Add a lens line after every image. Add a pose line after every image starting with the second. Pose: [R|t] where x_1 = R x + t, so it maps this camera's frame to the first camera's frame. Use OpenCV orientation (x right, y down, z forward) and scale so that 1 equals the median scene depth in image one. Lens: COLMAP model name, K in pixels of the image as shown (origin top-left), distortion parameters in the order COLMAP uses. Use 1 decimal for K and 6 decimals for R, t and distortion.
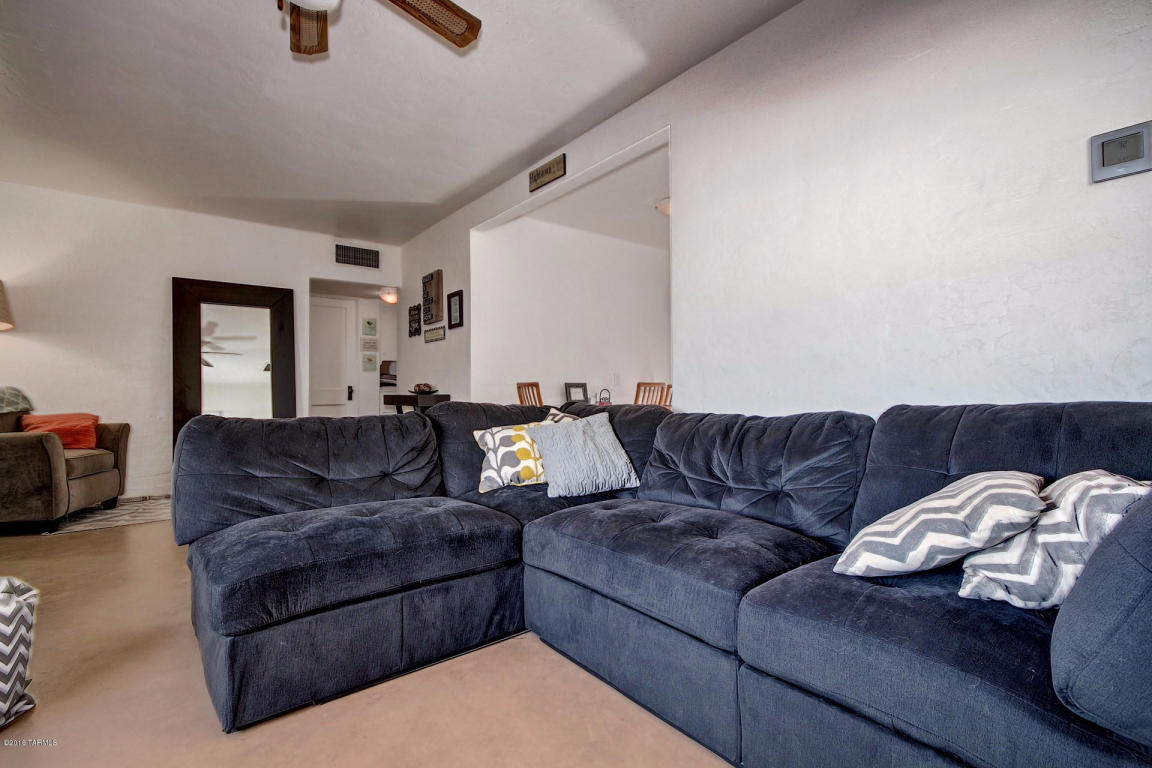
lens RADIAL K [[529.8, 0, 576.0], [0, 529.8, 384.0], [0, 0, 1]] dist [0.000770, 0.000673]
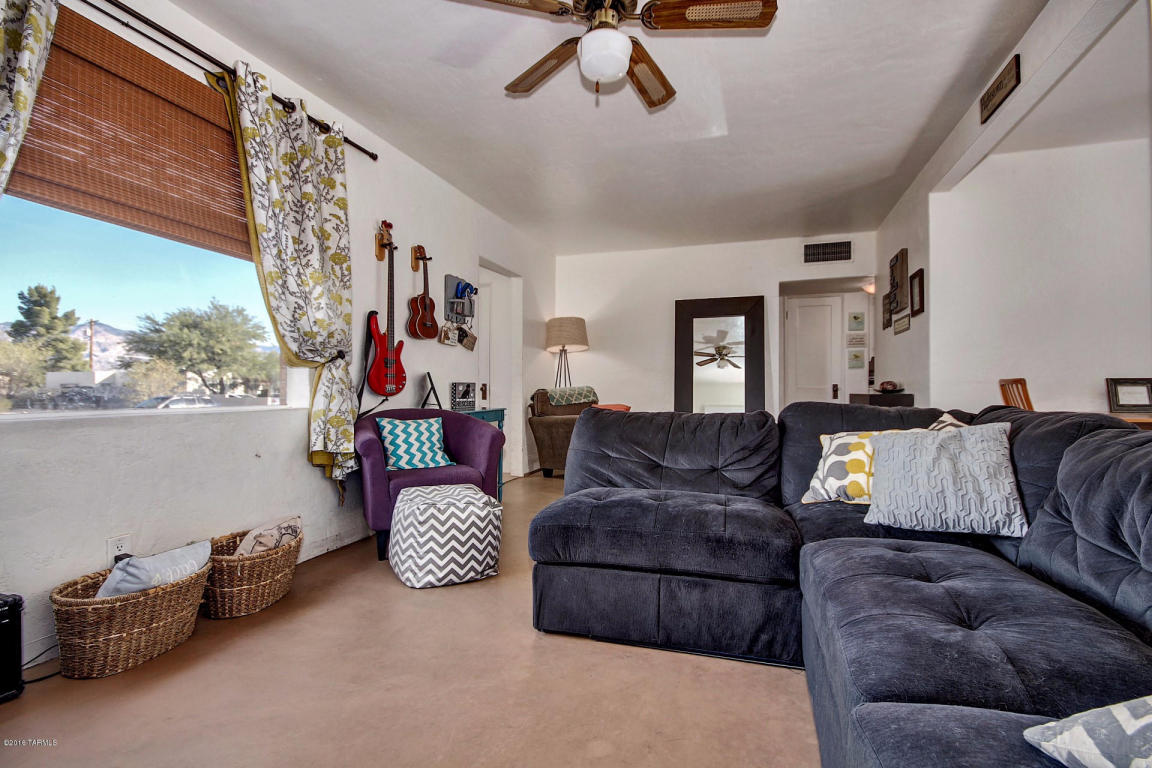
lens RADIAL K [[532.4, 0, 583.1], [0, 532.4, 384.6], [0, 0, 1]] dist [-0.008123, 0.000430]
pose [[0.557610, -0.005257, -0.830086, 0.368180], [0.009226, 0.999957, -0.000135, 0.000664], [0.830052, -0.007583, 0.557635, 0.190559]]
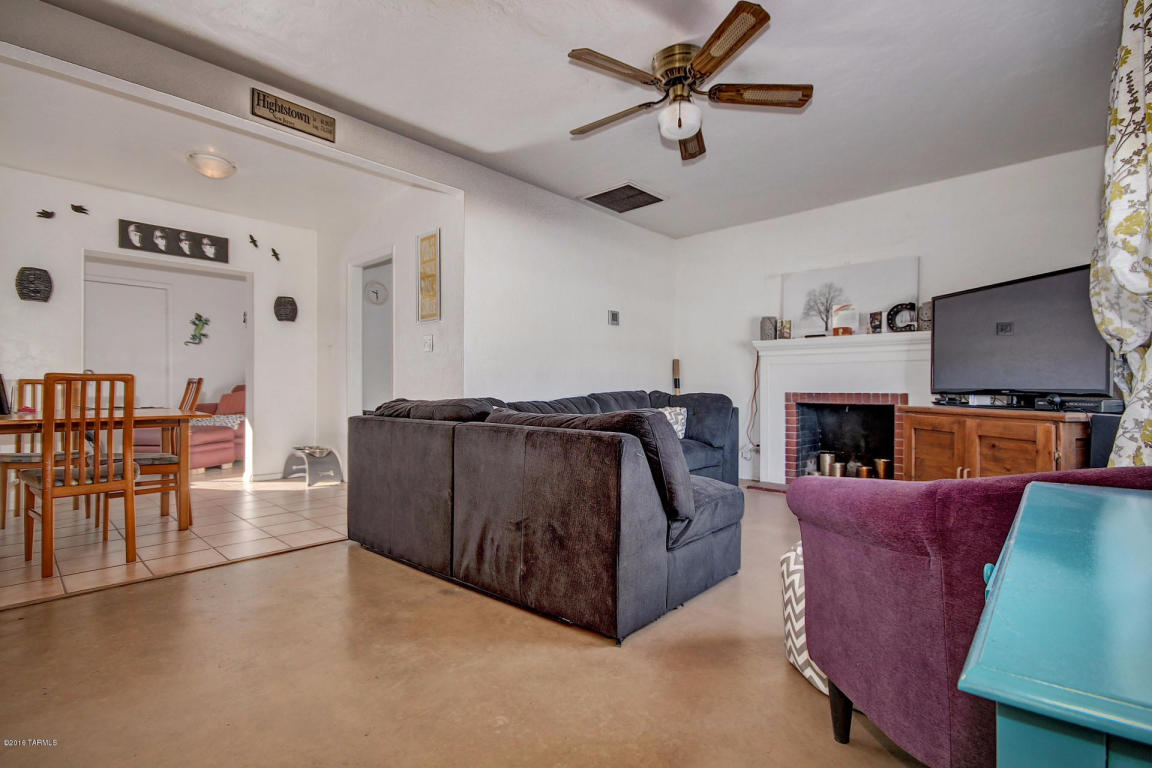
lens RADIAL K [[529.8, 0, 576.0], [0, 529.8, 384.0], [0, 0, 1]] dist [0.000770, 0.000673]
pose [[-0.158992, 0.009160, 0.987237, -1.468834], [-0.012308, 0.999861, -0.011260, 0.017519], [-0.987203, -0.013941, -0.158857, 1.137568]]
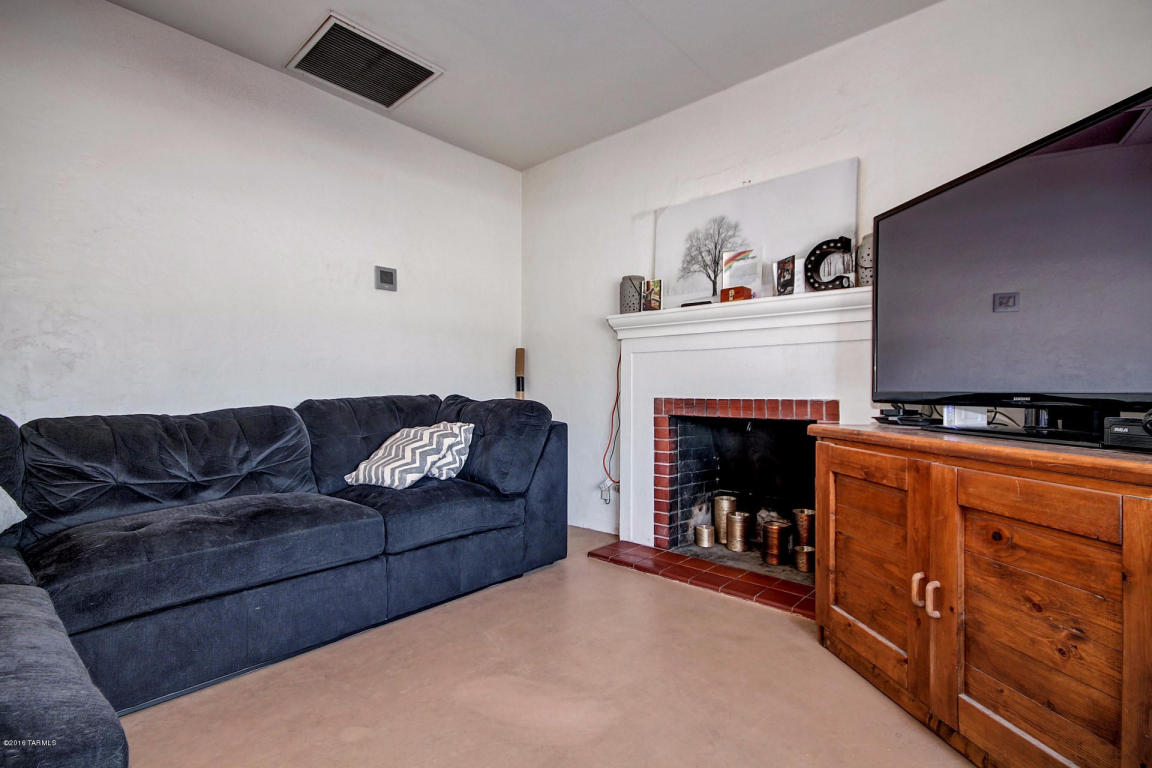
lens RADIAL K [[535.8, 0, 576.0], [0, 535.8, 384.0], [0, 0, 1]] dist [0.010001, -0.000184]
pose [[-0.176378, 0.015403, 0.984202, -0.771344], [-0.013724, 0.999742, -0.018106, 0.009075], [-0.984227, -0.016701, -0.176121, 0.392813]]
